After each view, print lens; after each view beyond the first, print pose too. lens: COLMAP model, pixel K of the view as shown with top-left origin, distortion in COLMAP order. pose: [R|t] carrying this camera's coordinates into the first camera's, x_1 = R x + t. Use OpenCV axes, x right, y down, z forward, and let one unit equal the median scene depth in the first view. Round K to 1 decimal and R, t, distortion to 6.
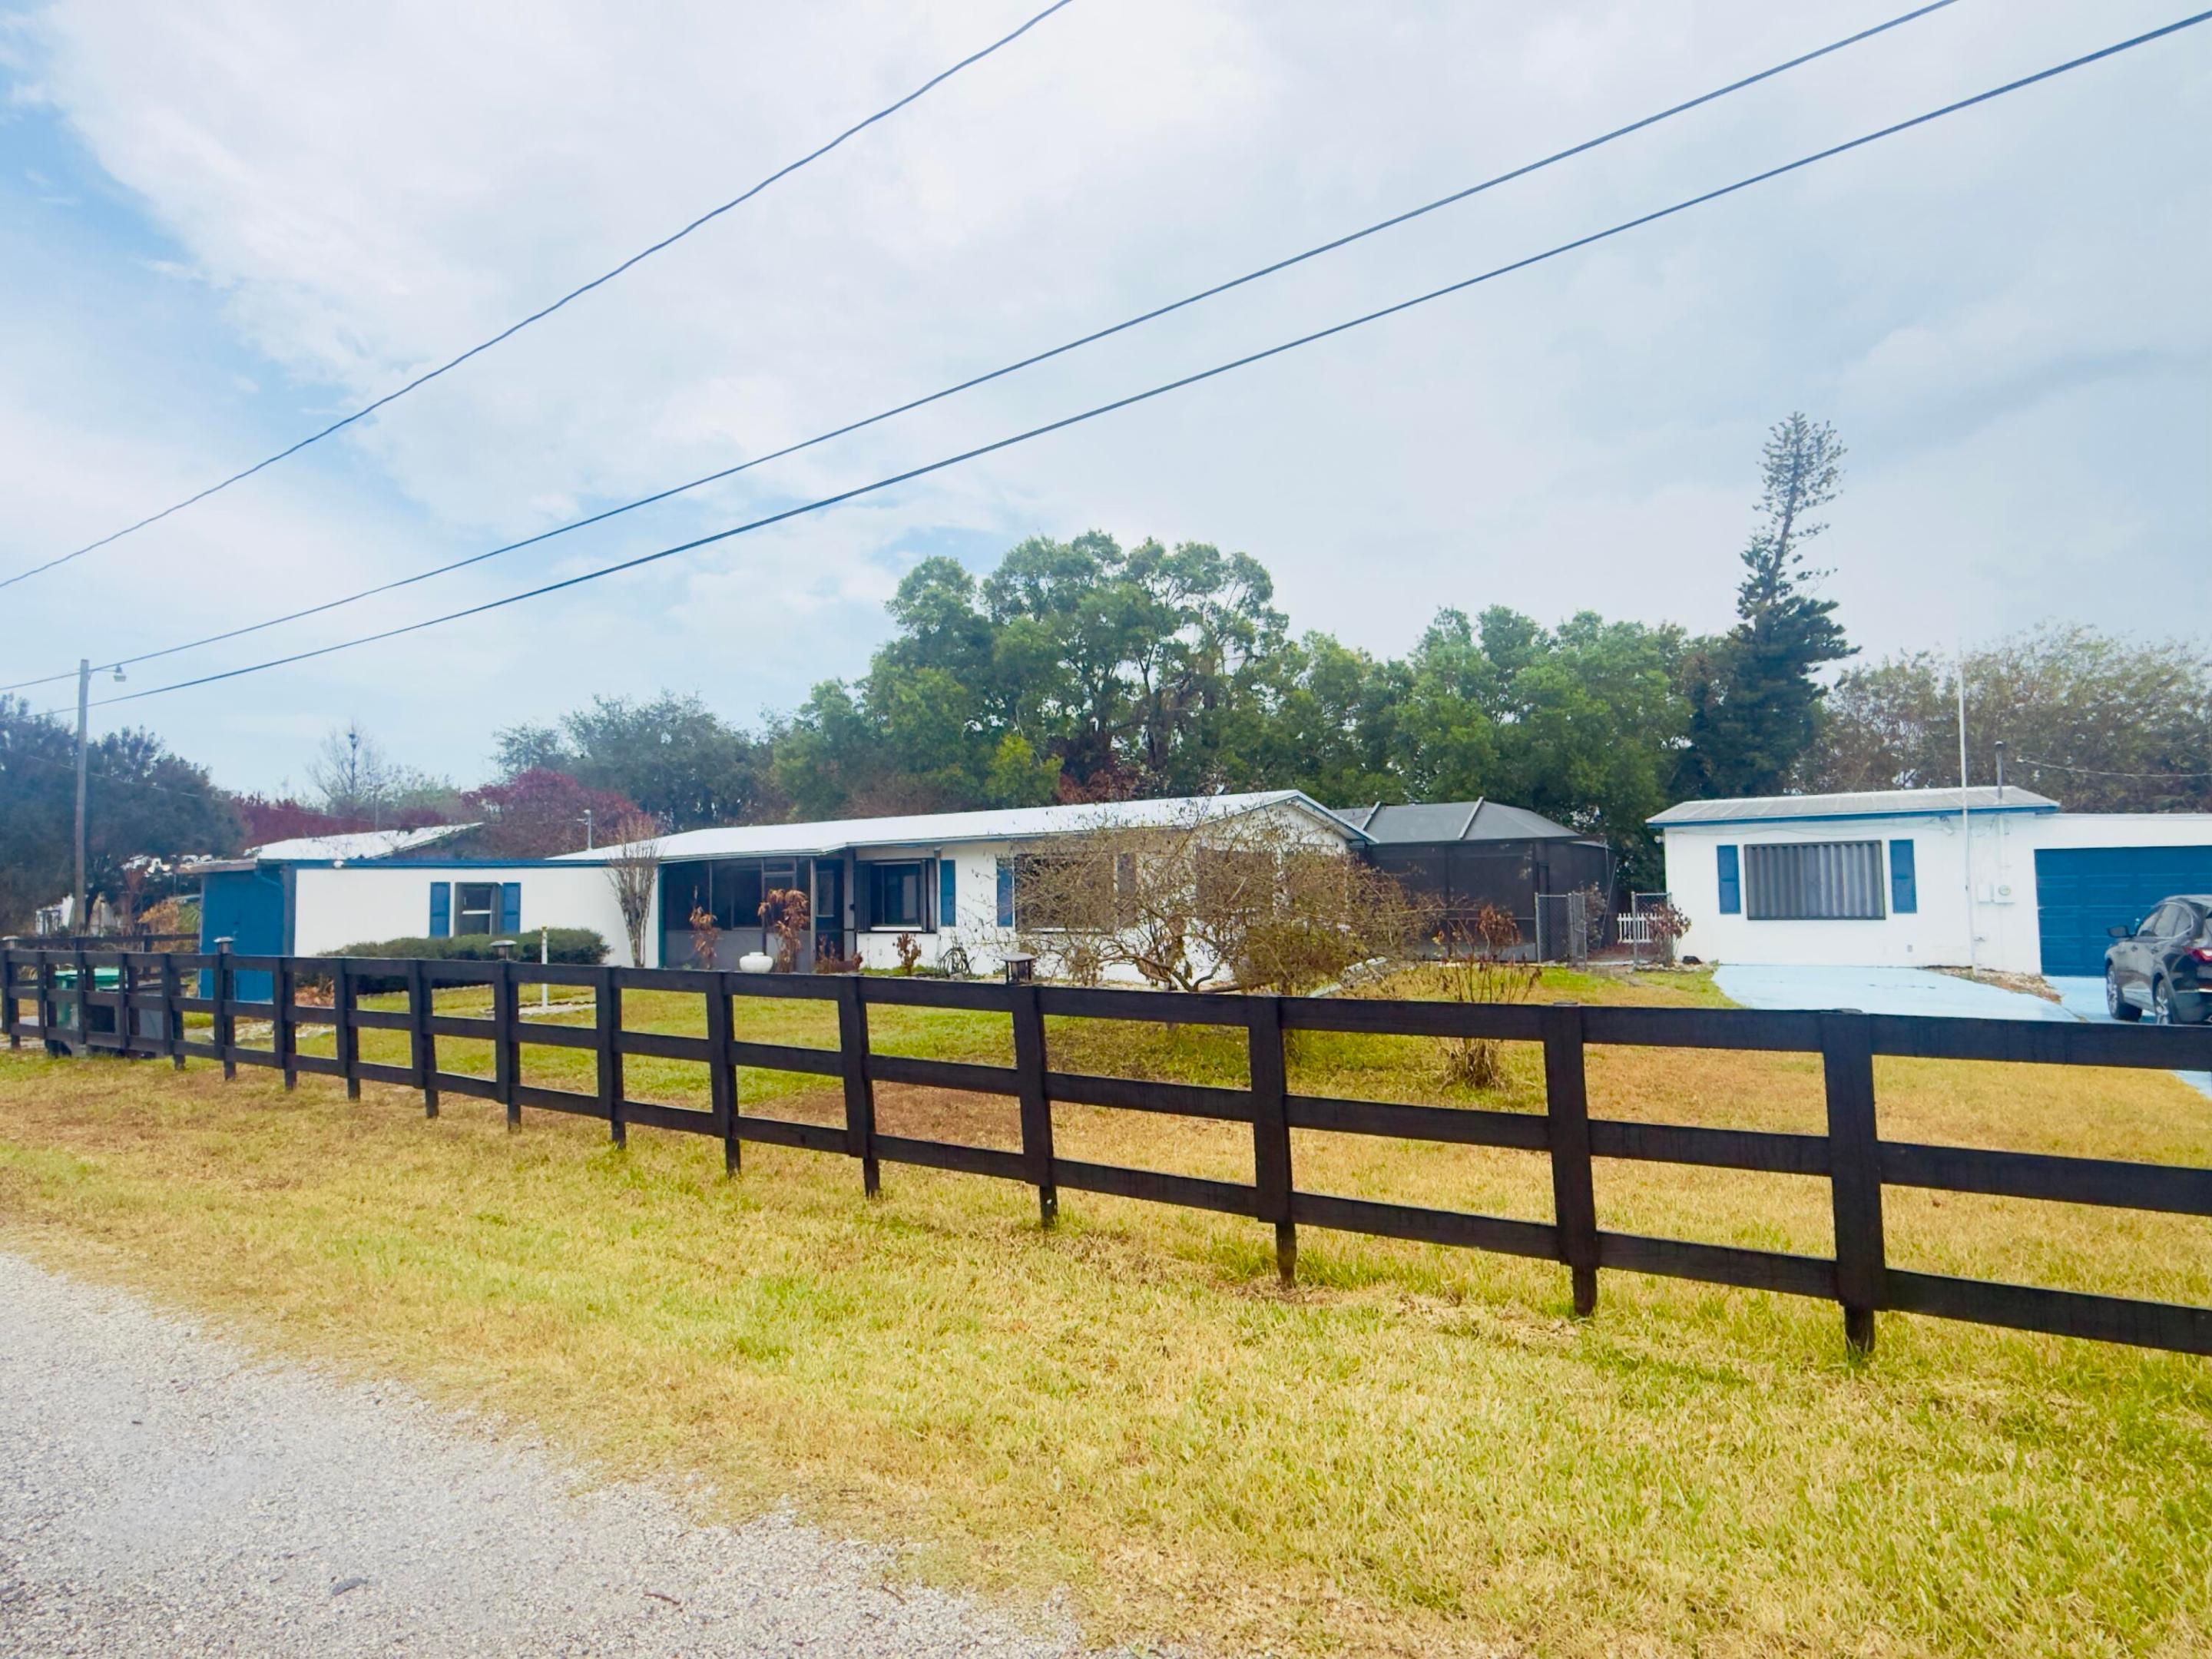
lens RADIAL K [[1168.9, 0, 1102.0], [0, 1168.9, 831.8], [0, 0, 1]] dist [0.003568, -0.000812]
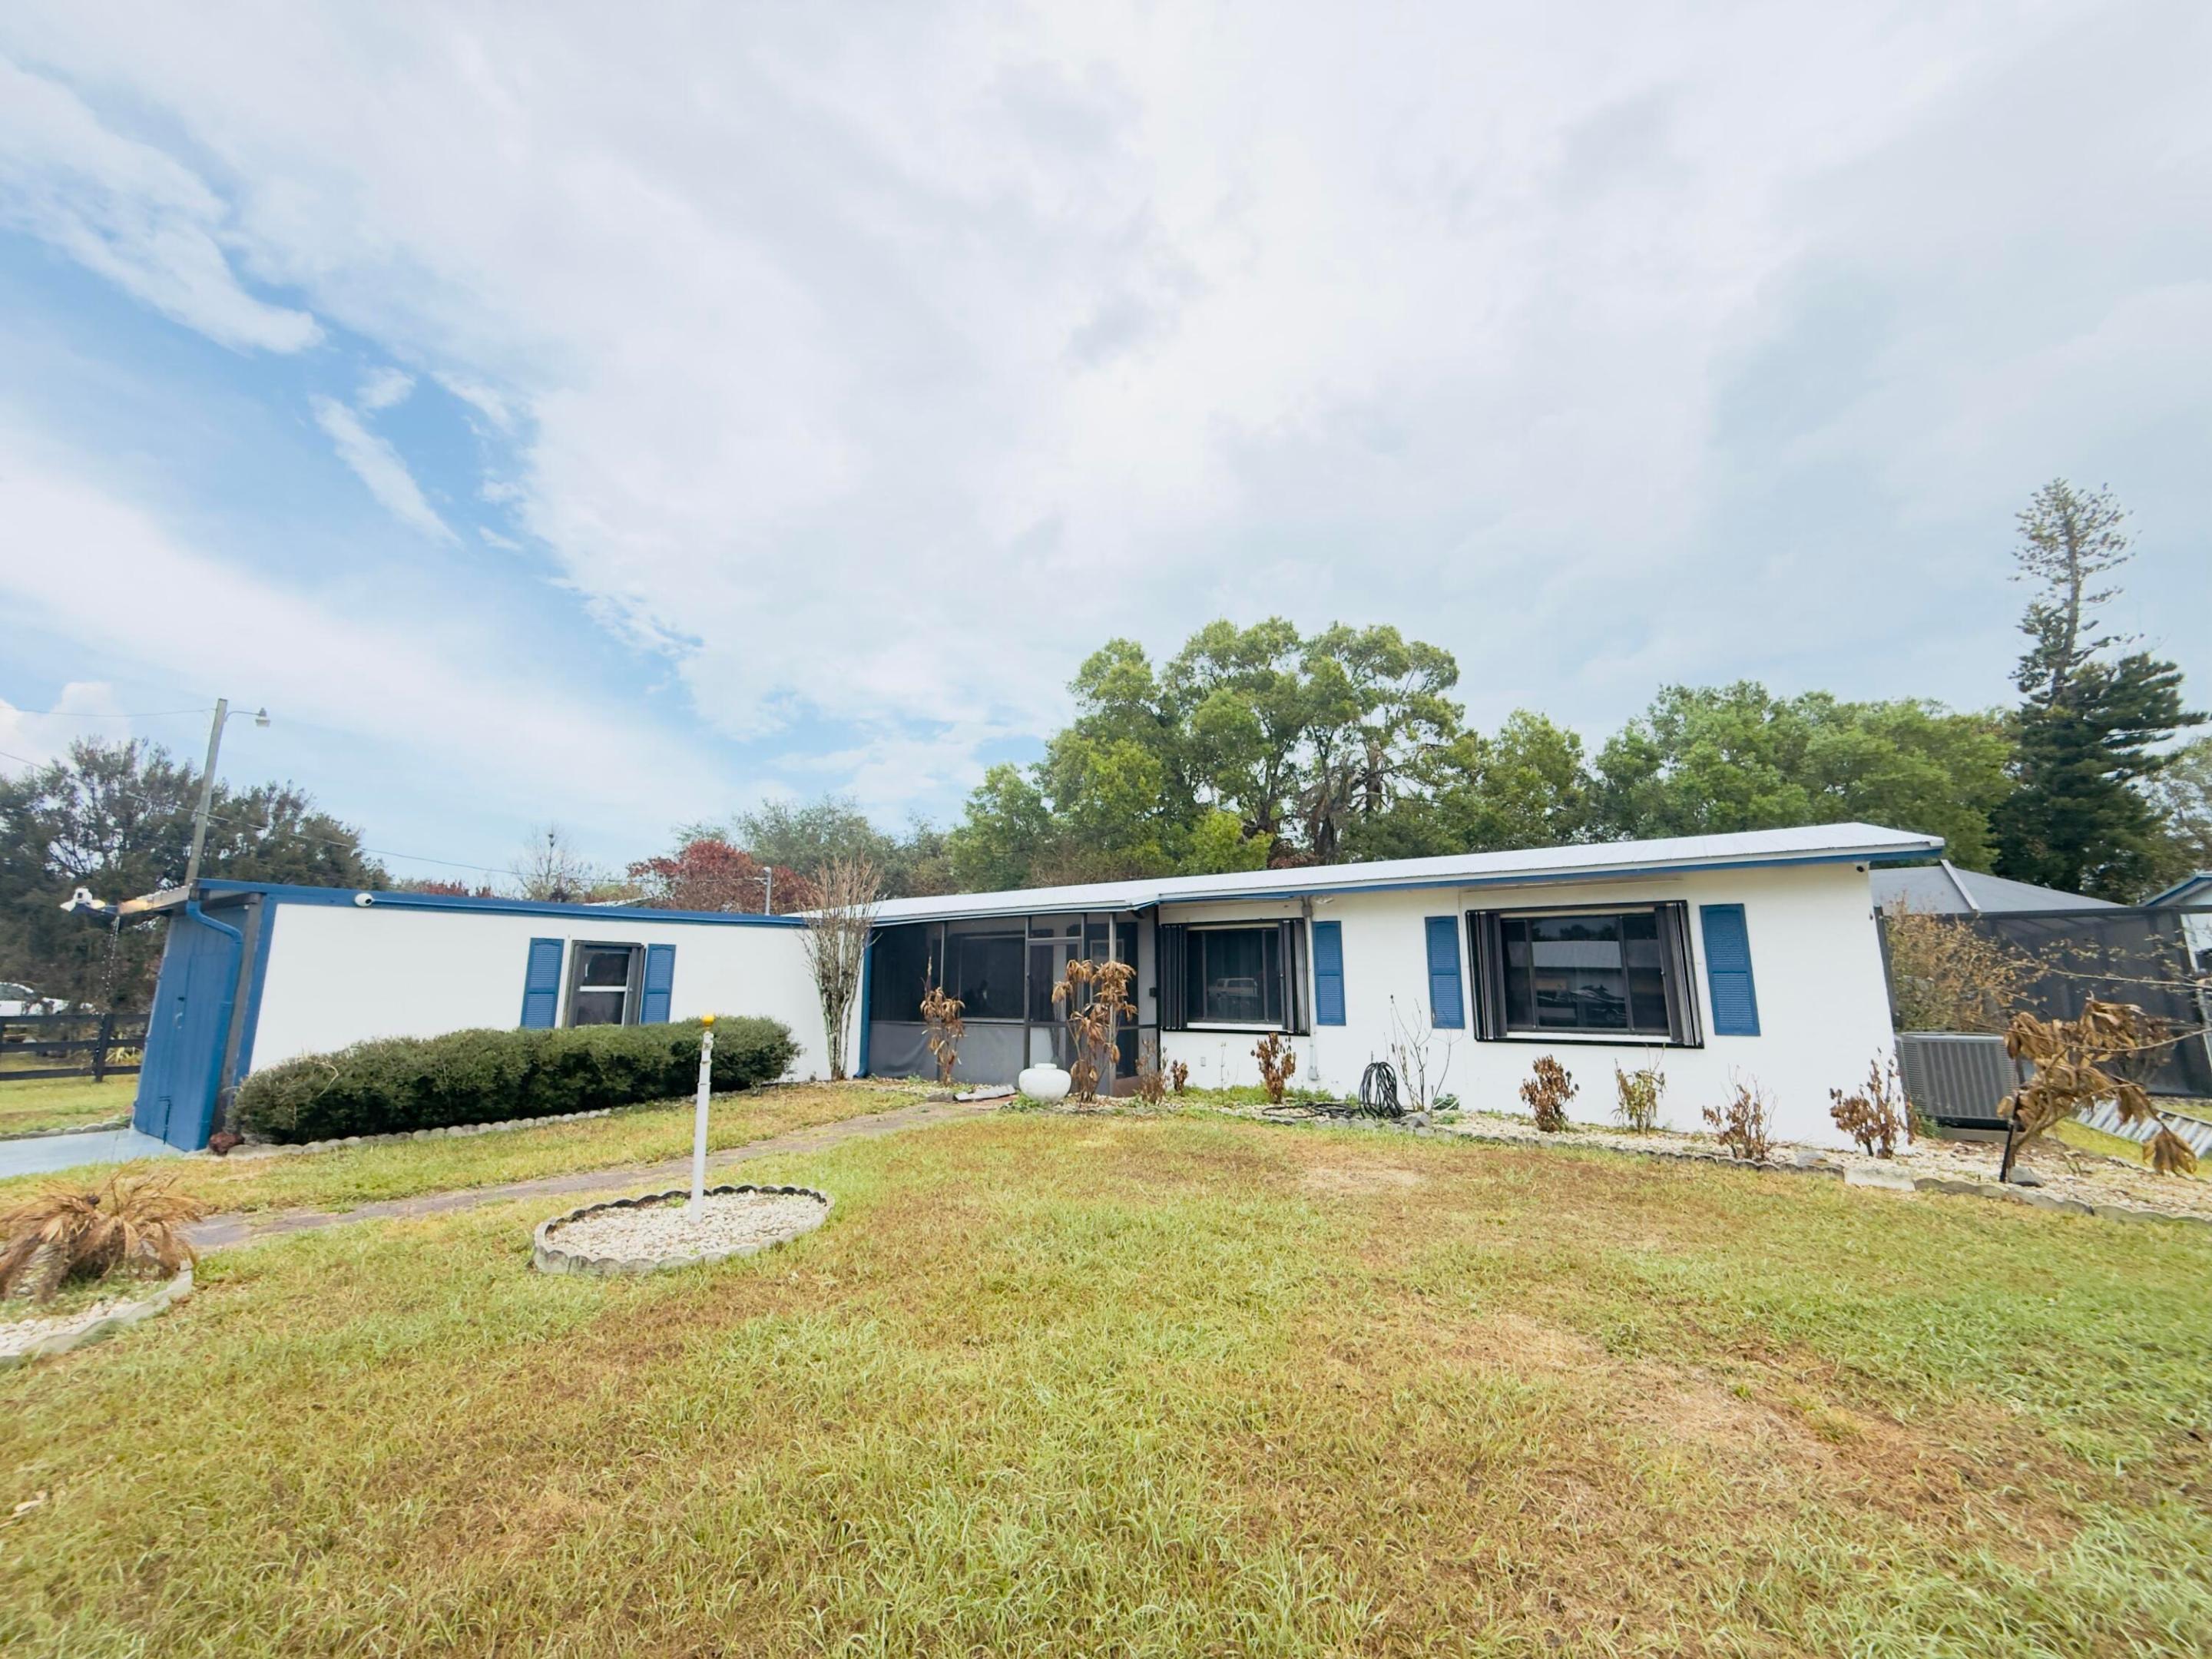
lens RADIAL K [[885.2, 0, 1110.7], [0, 885.2, 828.0], [0, 0, 1]] dist [0.001157, -0.000012]
pose [[0.999643, 0.013801, -0.022873, -0.156794], [-0.016572, 0.991919, -0.125782, 0.023870], [0.020953, 0.126116, 0.991794, 0.325617]]
